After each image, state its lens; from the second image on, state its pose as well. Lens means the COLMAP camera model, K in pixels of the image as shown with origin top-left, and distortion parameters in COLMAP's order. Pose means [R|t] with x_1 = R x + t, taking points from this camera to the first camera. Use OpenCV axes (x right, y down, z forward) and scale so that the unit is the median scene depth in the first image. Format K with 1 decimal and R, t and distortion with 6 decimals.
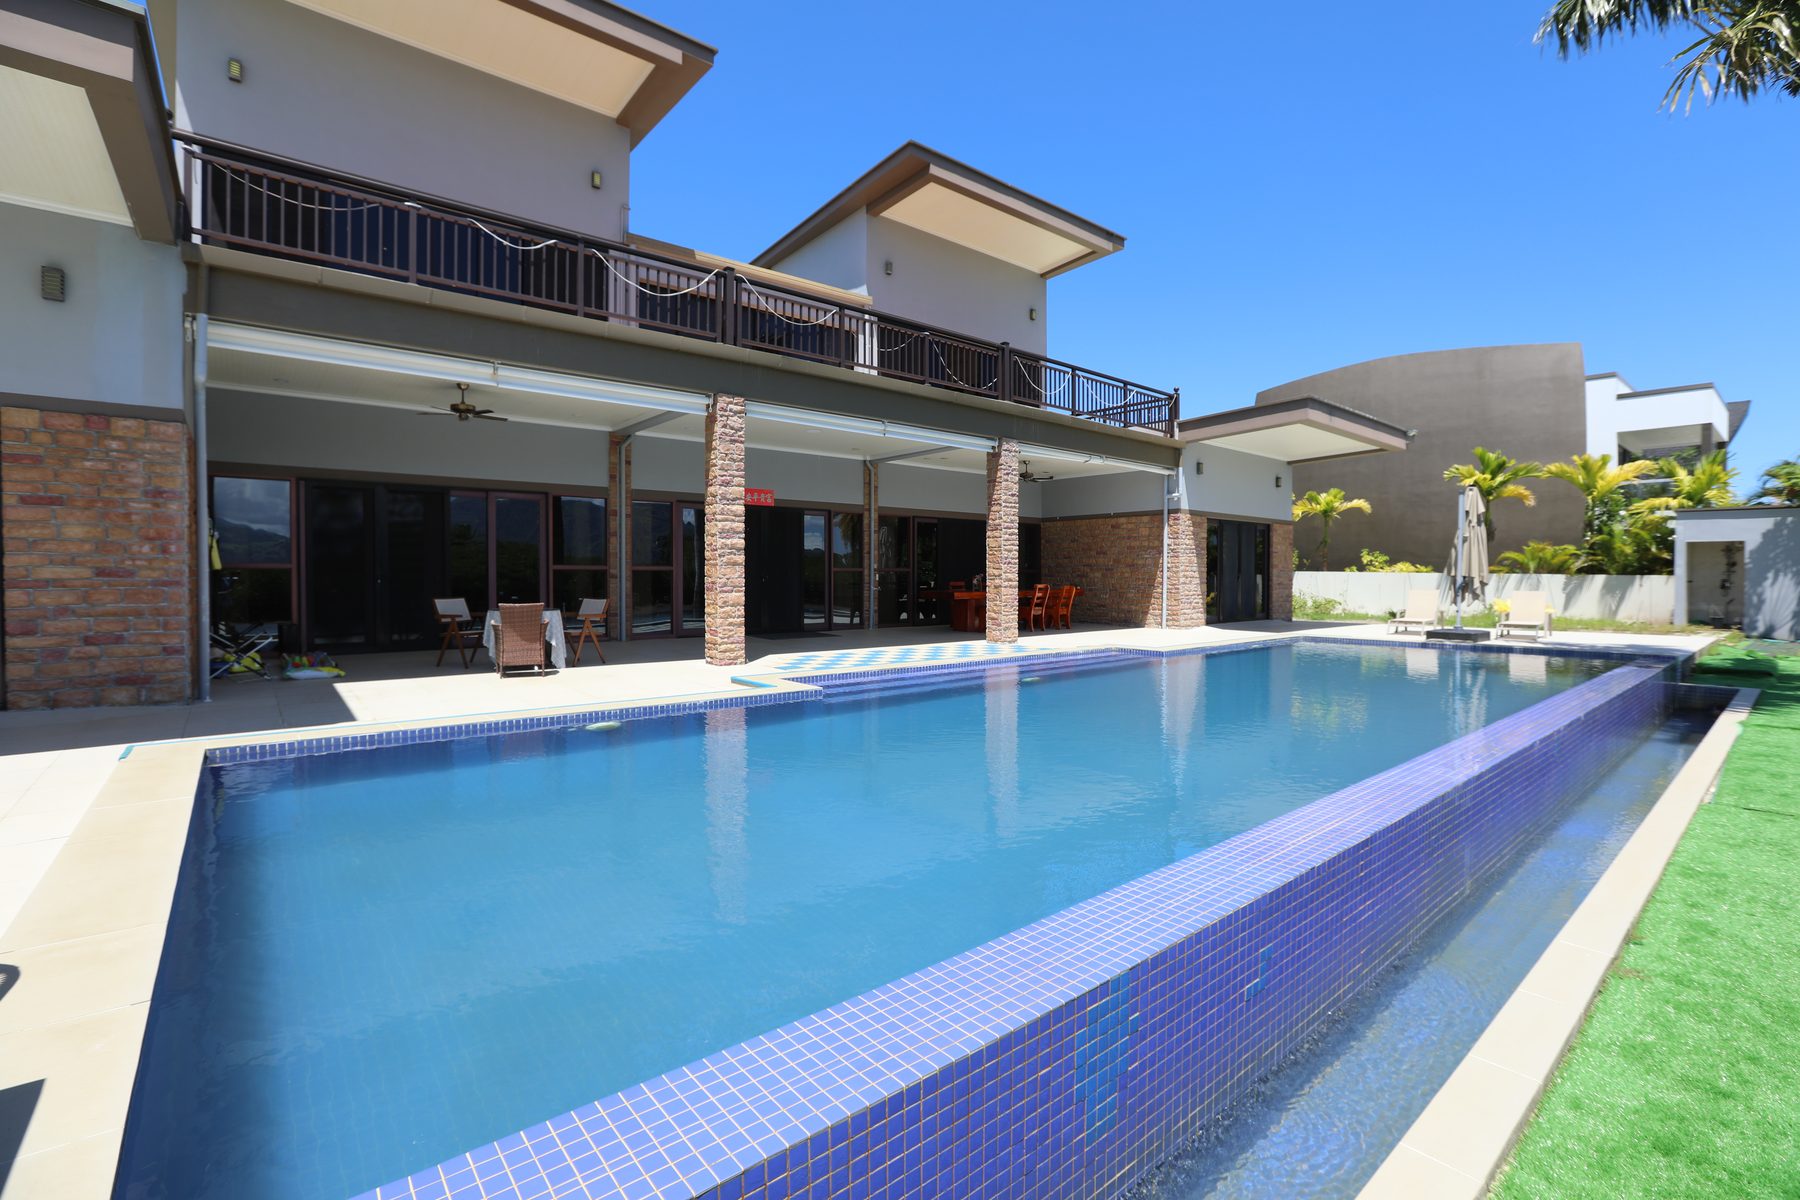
lens RADIAL K [[847.7, 0, 900.0], [0, 847.7, 600.0], [0, 0, 1]] dist [-0.000548, -0.000070]
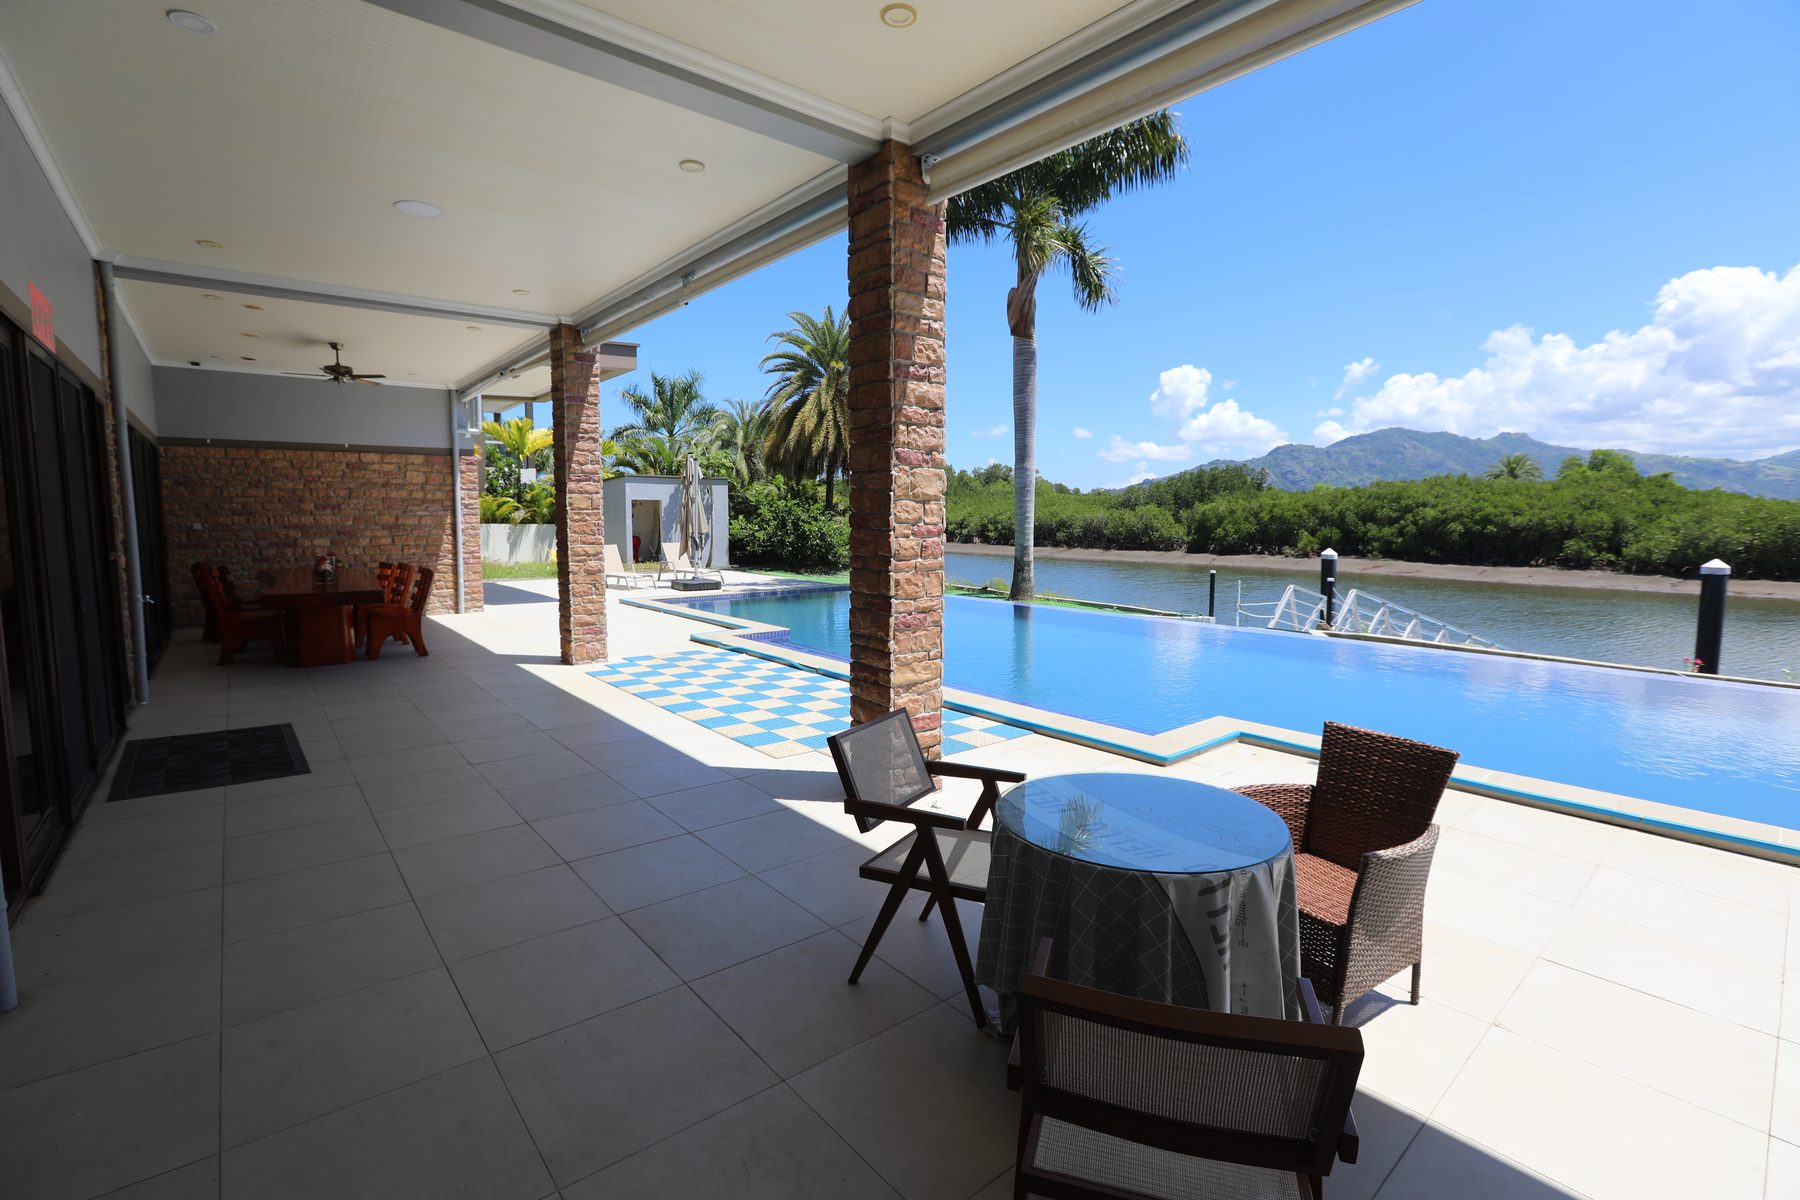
lens RADIAL K [[847.7, 0, 900.0], [0, 847.7, 600.0], [0, 0, 1]] dist [-0.000548, -0.000070]
pose [[0.045954, -0.103848, 0.993531, -0.367823], [0.028745, 0.994307, 0.102599, -0.039107], [-0.998530, 0.023844, 0.048677, 0.548955]]
